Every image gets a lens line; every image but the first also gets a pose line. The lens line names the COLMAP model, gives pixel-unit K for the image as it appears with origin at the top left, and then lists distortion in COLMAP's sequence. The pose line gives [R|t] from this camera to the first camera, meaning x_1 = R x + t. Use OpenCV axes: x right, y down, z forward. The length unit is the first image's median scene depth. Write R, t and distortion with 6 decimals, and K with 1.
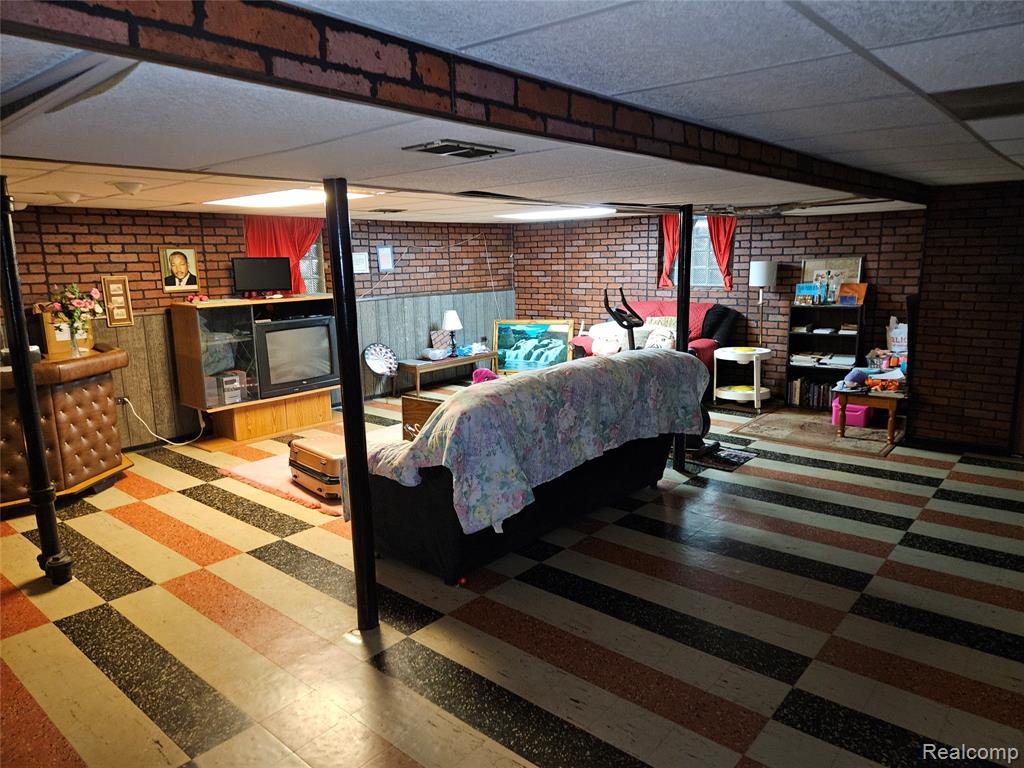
lens RADIAL K [[684.0, 0, 505.3], [0, 684.0, 380.9], [0, 0, 1]] dist [0.063269, -0.050693]
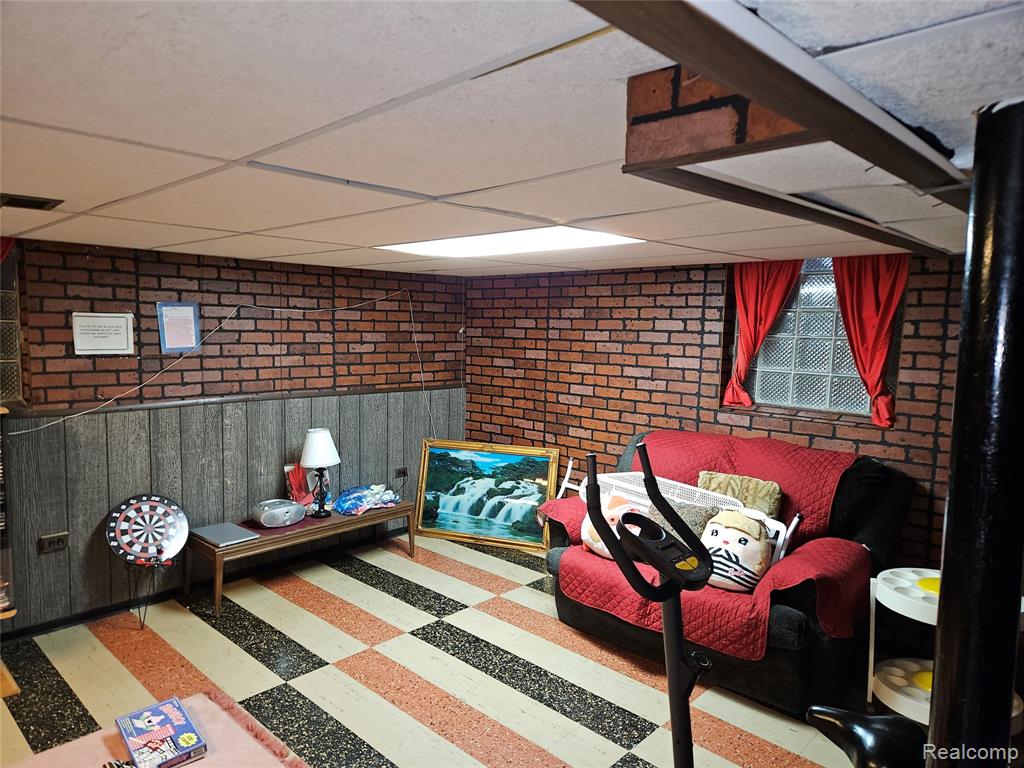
lens RADIAL K [[690.6, 0, 489.7], [0, 690.6, 392.5], [0, 0, 1]] dist [0.044164, -0.004236]
pose [[0.997232, 0.045650, -0.058696, 0.079599], [-0.050436, 0.995288, -0.082814, -0.091673], [0.054639, 0.085545, 0.994835, 0.466695]]
